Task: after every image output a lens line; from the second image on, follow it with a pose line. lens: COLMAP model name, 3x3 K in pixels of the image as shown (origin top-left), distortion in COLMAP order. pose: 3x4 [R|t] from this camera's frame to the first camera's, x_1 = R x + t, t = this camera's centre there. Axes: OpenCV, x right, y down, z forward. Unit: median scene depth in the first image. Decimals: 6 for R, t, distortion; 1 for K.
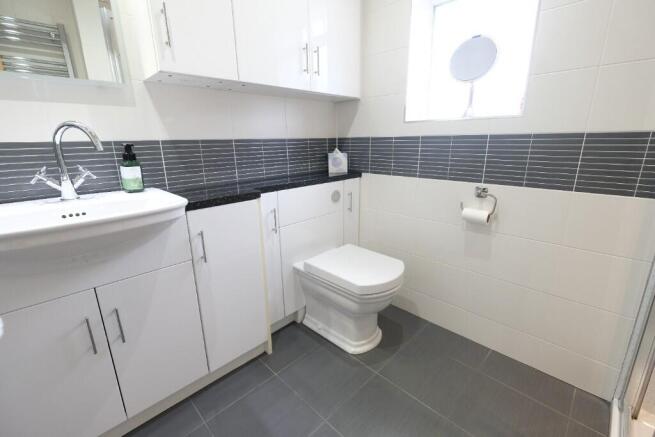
lens RADIAL K [[284.0, 0, 327.0], [0, 284.0, 215.1], [0, 0, 1]] dist [-0.002383, -0.000661]
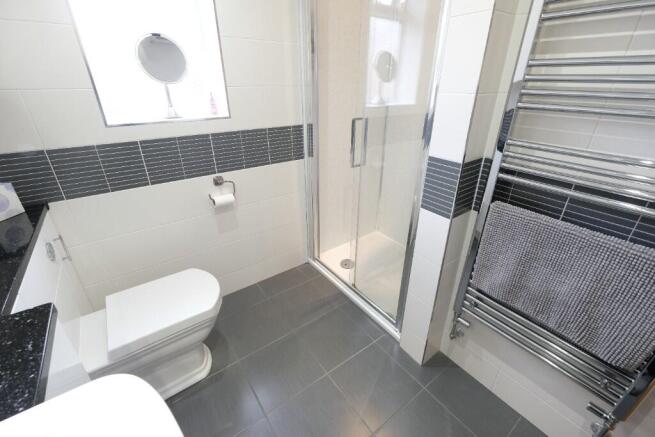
lens RADIAL K [[284.0, 0, 327.0], [0, 284.0, 215.1], [0, 0, 1]] dist [-0.002383, -0.000661]
pose [[0.152807, -0.411828, 0.898358, -0.523826], [0.249846, 0.895602, 0.368067, -0.275989], [-0.956152, 0.168208, 0.239748, 0.289775]]
